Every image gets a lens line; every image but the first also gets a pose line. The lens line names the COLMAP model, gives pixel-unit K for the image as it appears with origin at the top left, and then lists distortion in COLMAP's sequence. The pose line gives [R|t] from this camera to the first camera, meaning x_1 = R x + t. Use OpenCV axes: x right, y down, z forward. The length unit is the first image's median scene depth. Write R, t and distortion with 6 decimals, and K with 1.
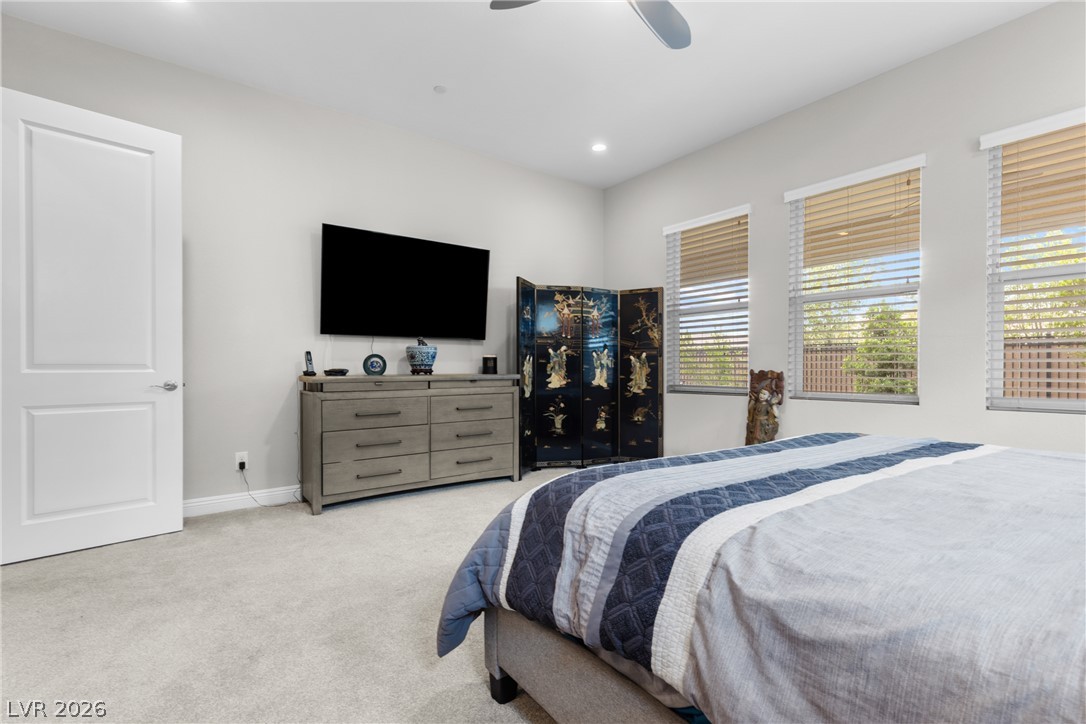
lens RADIAL K [[487.3, 0, 539.4], [0, 487.3, 366.7], [0, 0, 1]] dist [0.003049, -0.001124]
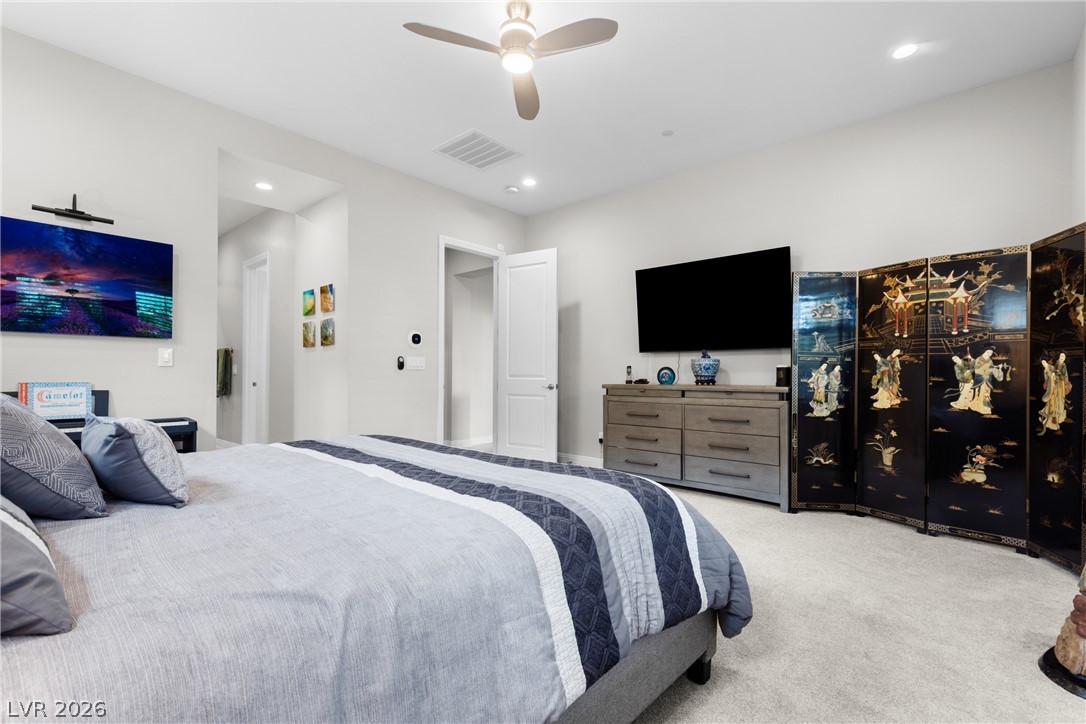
lens RADIAL K [[487.3, 0, 539.0], [0, 487.3, 370.4], [0, 0, 1]] dist [0.003049, -0.001124]
pose [[0.216297, -0.007746, -0.976297, 0.623235], [-0.004114, 0.999952, -0.008845, -0.004201], [0.976319, 0.005930, 0.216255, 0.348578]]
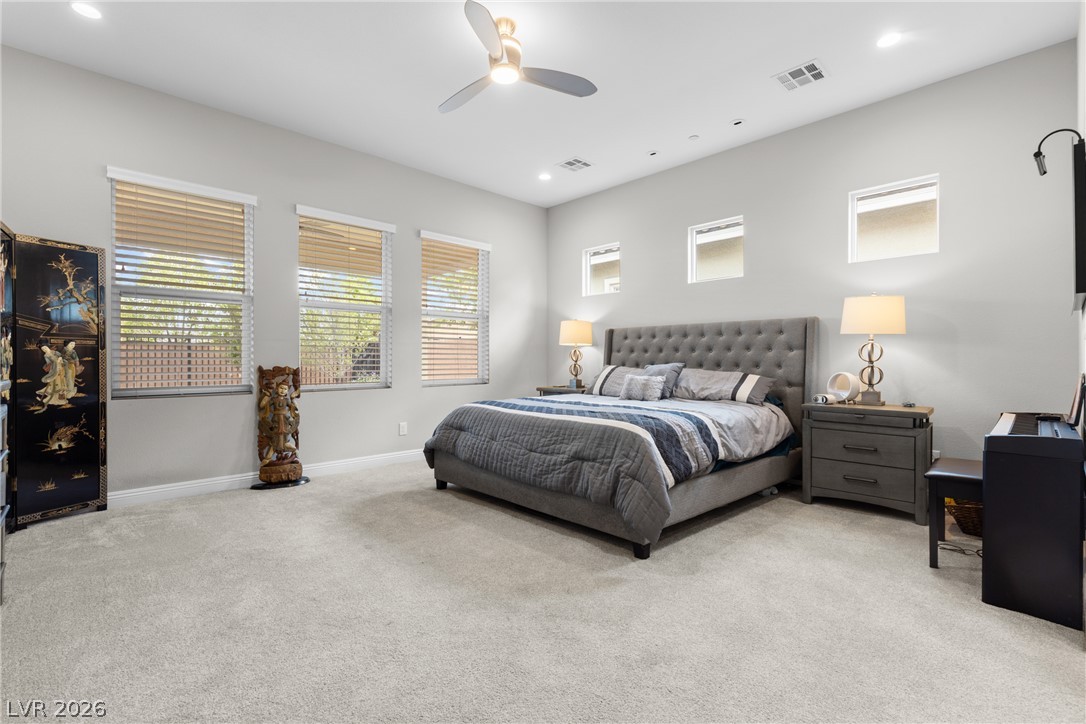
lens RADIAL K [[487.3, 0, 546.2], [0, 487.3, 357.8], [0, 0, 1]] dist [0.003049, -0.001124]
pose [[-0.118049, 0.006425, 0.992987, -0.522228], [0.000977, 0.999979, -0.006354, -0.003216], [-0.993007, 0.000220, -0.118053, 0.461414]]
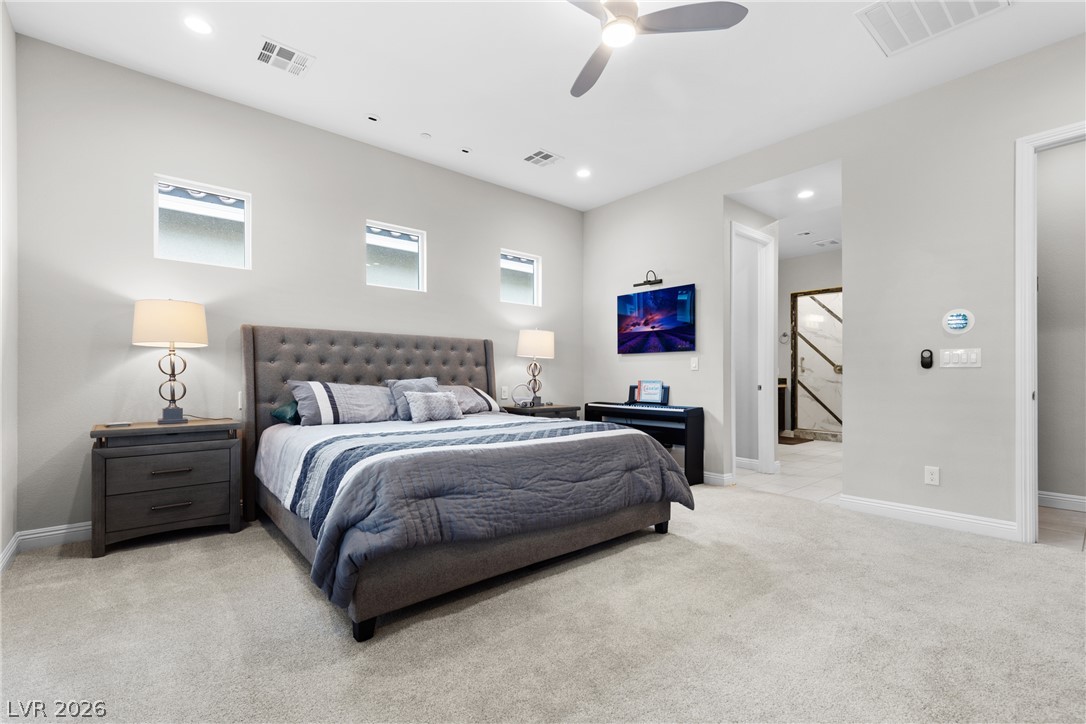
lens RADIAL K [[487.3, 0, 554.4], [0, 487.3, 377.3], [0, 0, 1]] dist [0.003049, -0.001124]
pose [[-0.997488, -0.002988, -0.070779, 0.180102], [-0.003217, 0.999990, 0.003120, -0.002103], [0.070769, 0.003340, -0.997487, 0.941703]]
